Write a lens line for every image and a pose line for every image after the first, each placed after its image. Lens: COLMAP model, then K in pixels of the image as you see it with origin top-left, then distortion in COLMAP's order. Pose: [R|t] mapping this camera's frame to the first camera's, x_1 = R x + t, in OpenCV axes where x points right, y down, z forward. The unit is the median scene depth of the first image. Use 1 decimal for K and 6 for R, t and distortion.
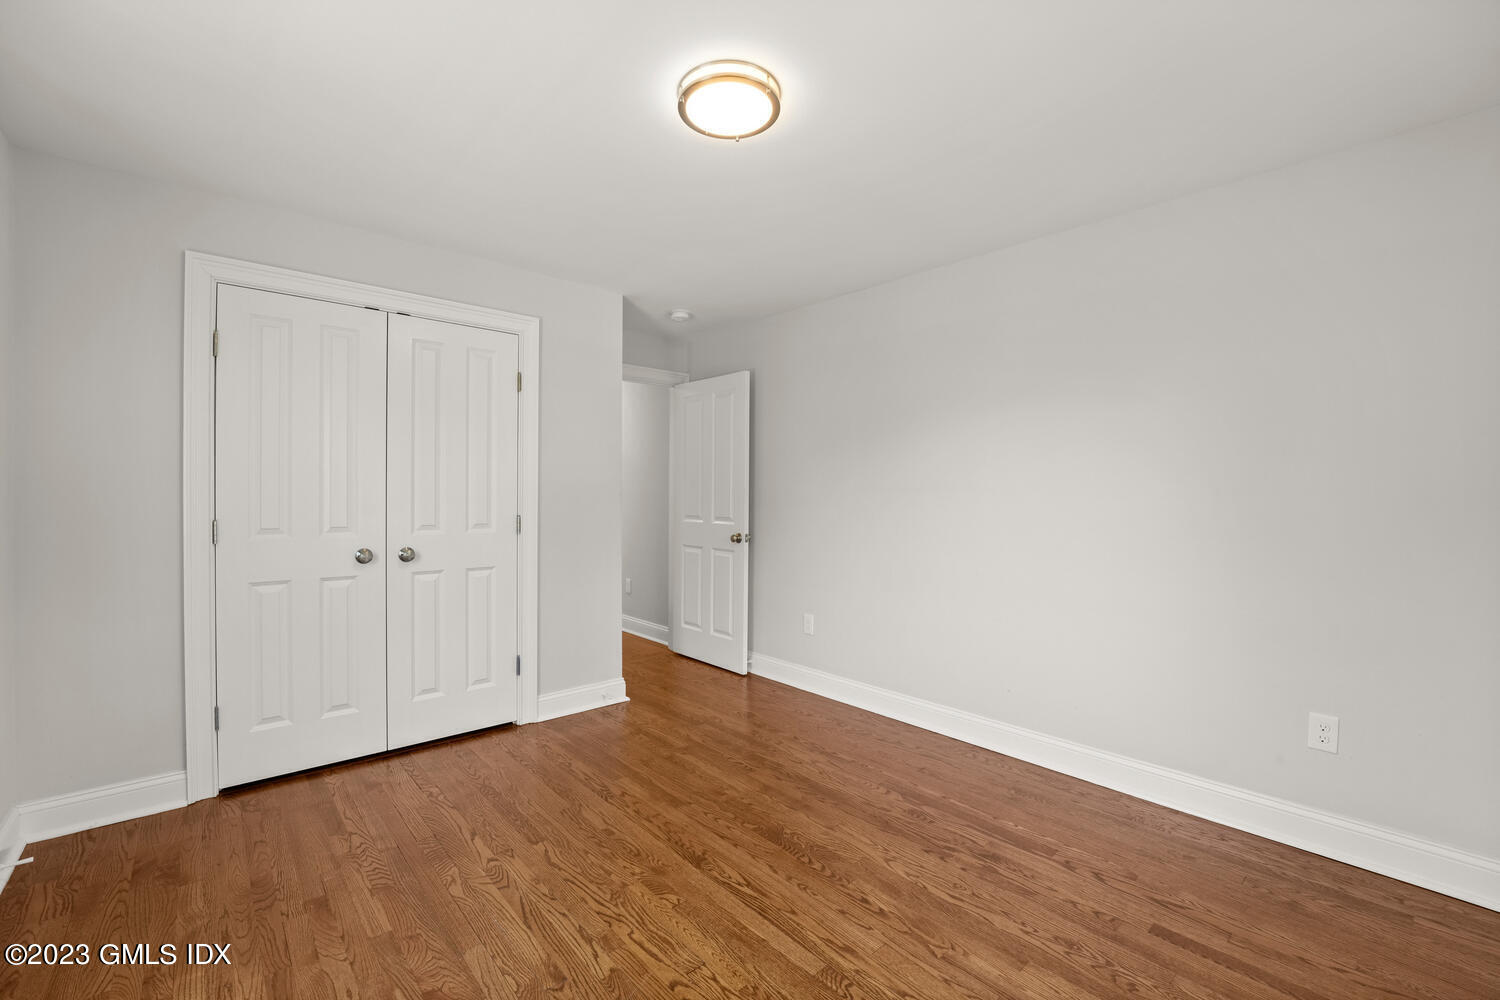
lens RADIAL K [[621.7, 0, 743.4], [0, 621.7, 498.5], [0, 0, 1]] dist [-0.022344, 0.000528]
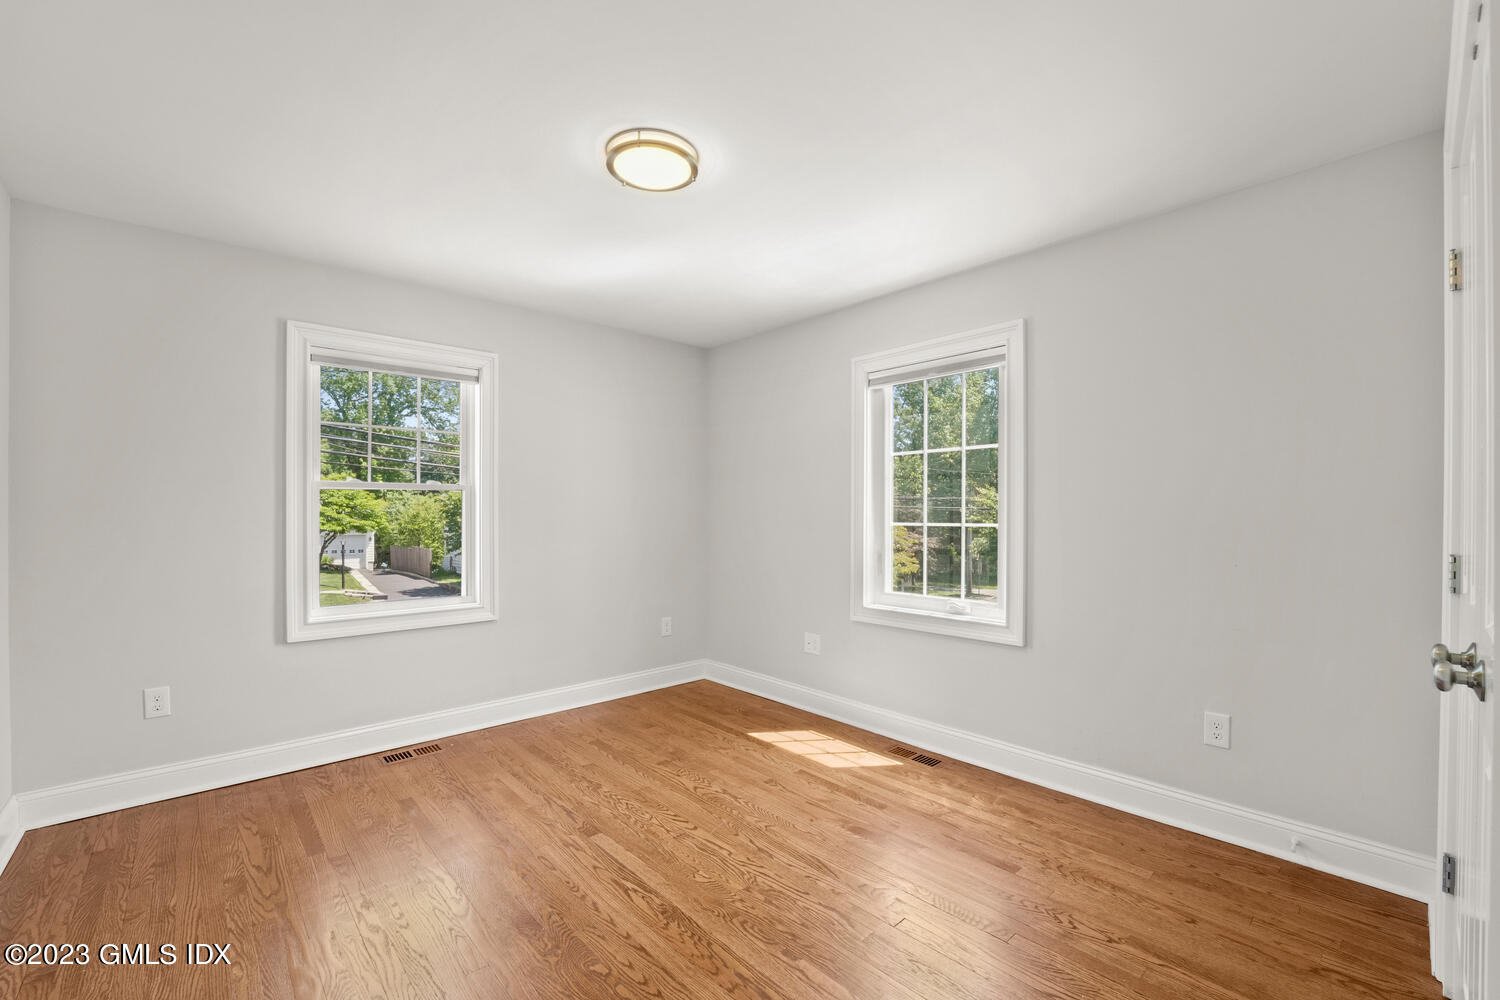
lens RADIAL K [[635.9, 0, 750.2], [0, 635.9, 525.9], [0, 0, 1]] dist [0.110240, 0.000101]
pose [[-0.999820, -0.001673, -0.018913, -0.175055], [-0.002159, 0.999667, 0.025721, -0.010224], [0.018864, 0.025758, -0.999490, 2.072584]]
